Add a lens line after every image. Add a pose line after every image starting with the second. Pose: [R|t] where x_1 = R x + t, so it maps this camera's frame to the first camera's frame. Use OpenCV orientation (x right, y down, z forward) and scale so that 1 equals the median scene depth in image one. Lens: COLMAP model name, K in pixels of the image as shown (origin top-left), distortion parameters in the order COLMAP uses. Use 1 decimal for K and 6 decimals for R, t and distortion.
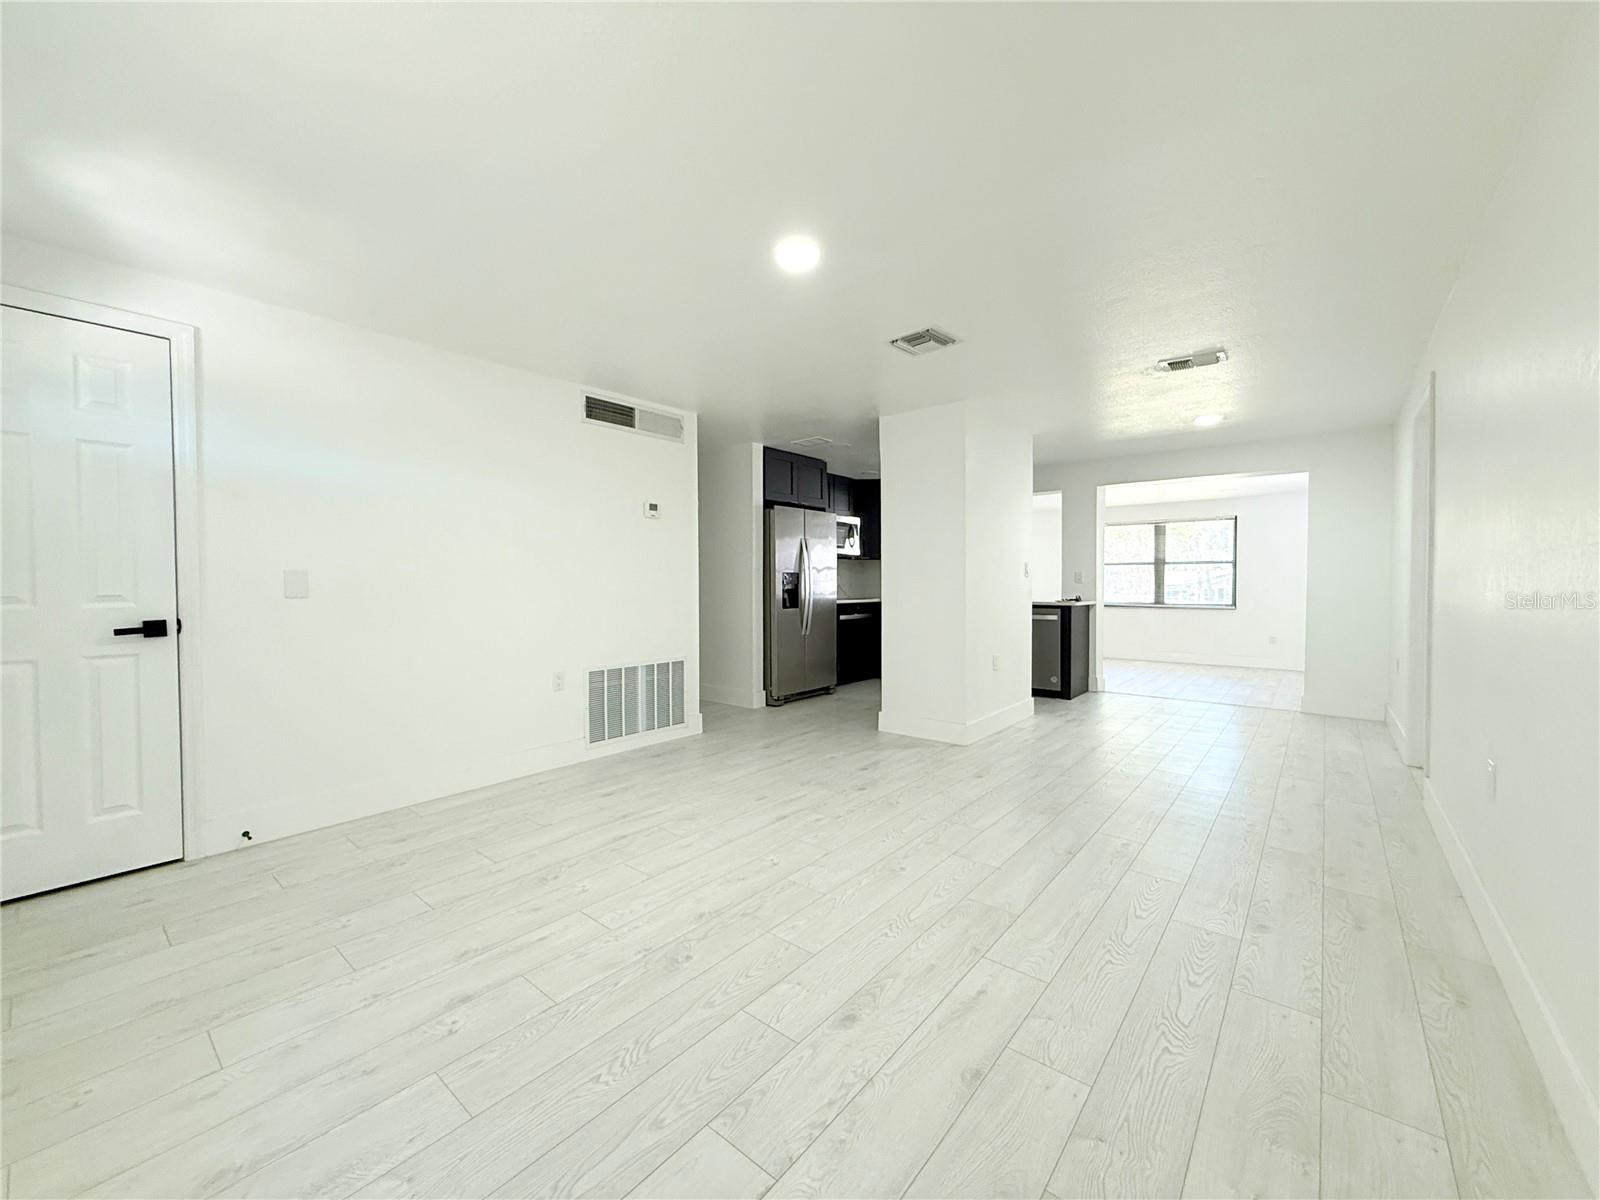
lens RADIAL K [[637.7, 0, 795.5], [0, 637.7, 592.7], [0, 0, 1]] dist [0.001732, 0.000561]
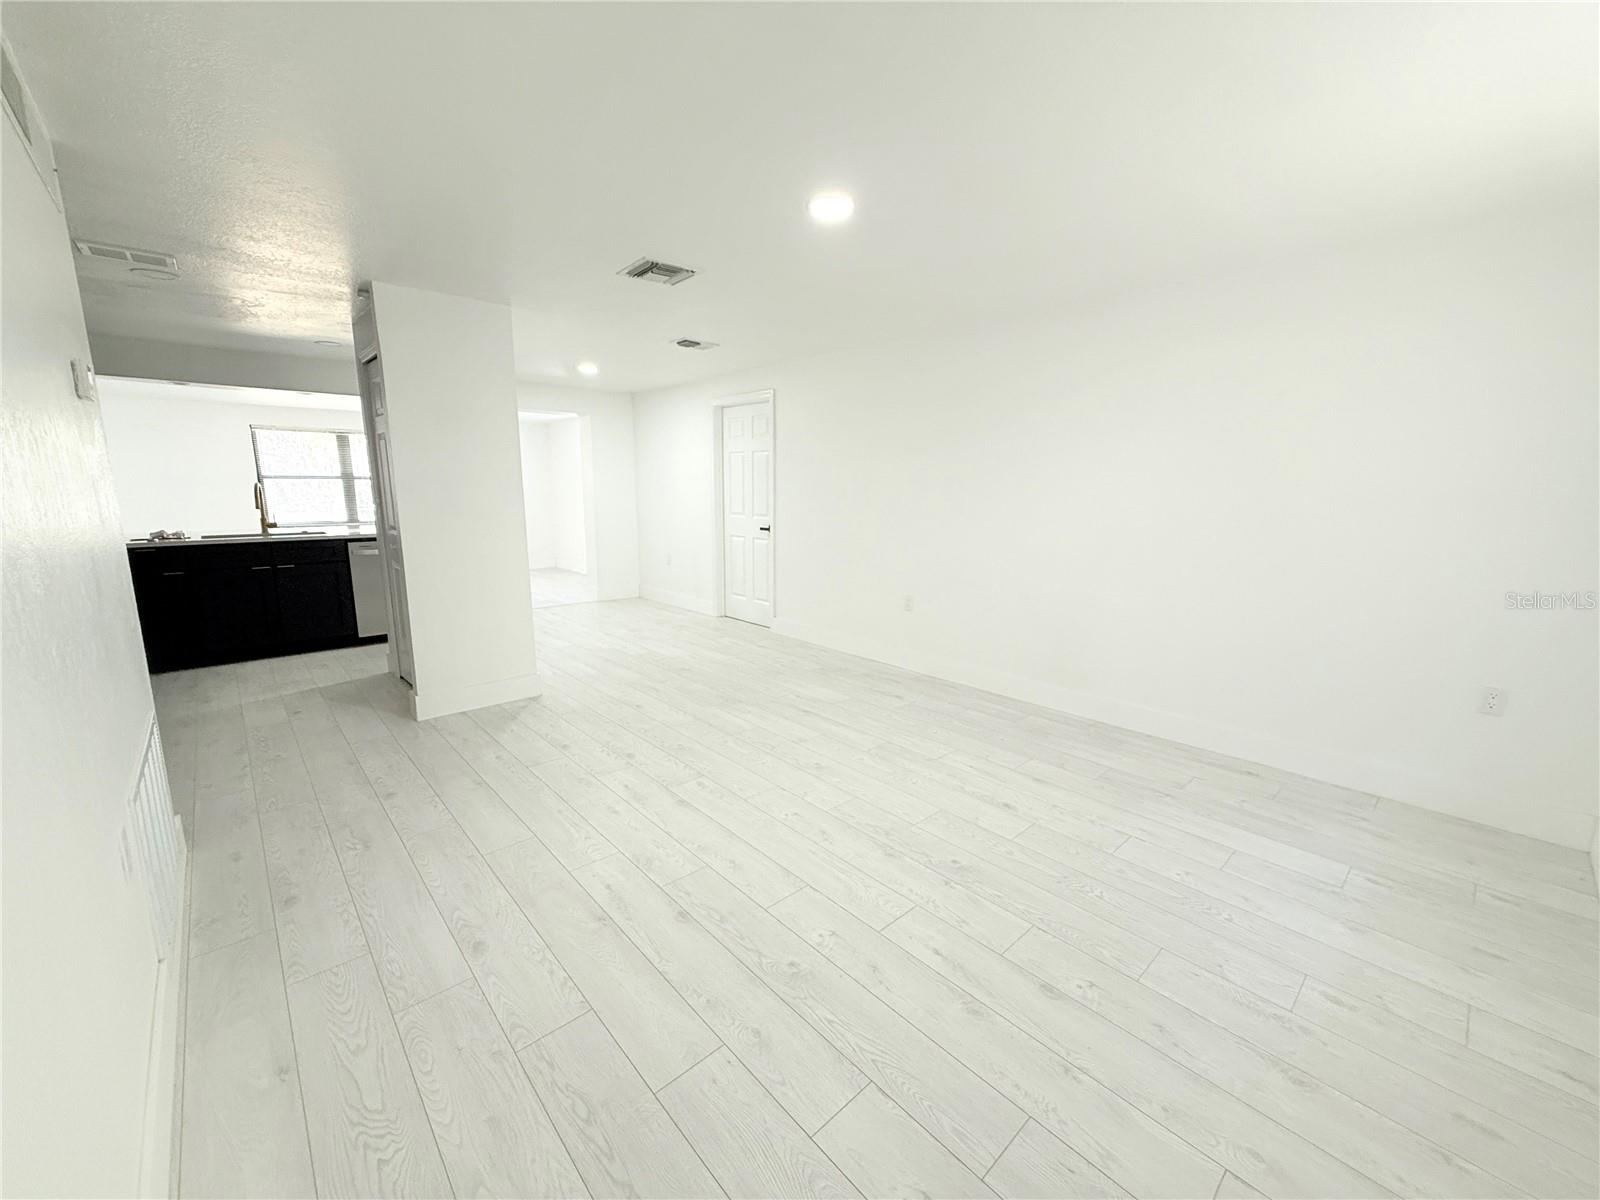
lens RADIAL K [[637.0, 0, 793.5], [0, 637.0, 598.2], [0, 0, 1]] dist [0.000056, -0.000159]
pose [[0.139088, -0.171864, 0.975252, -1.235043], [0.009391, 0.985009, 0.172245, -0.128314], [-0.990235, -0.014798, 0.138617, 1.077577]]
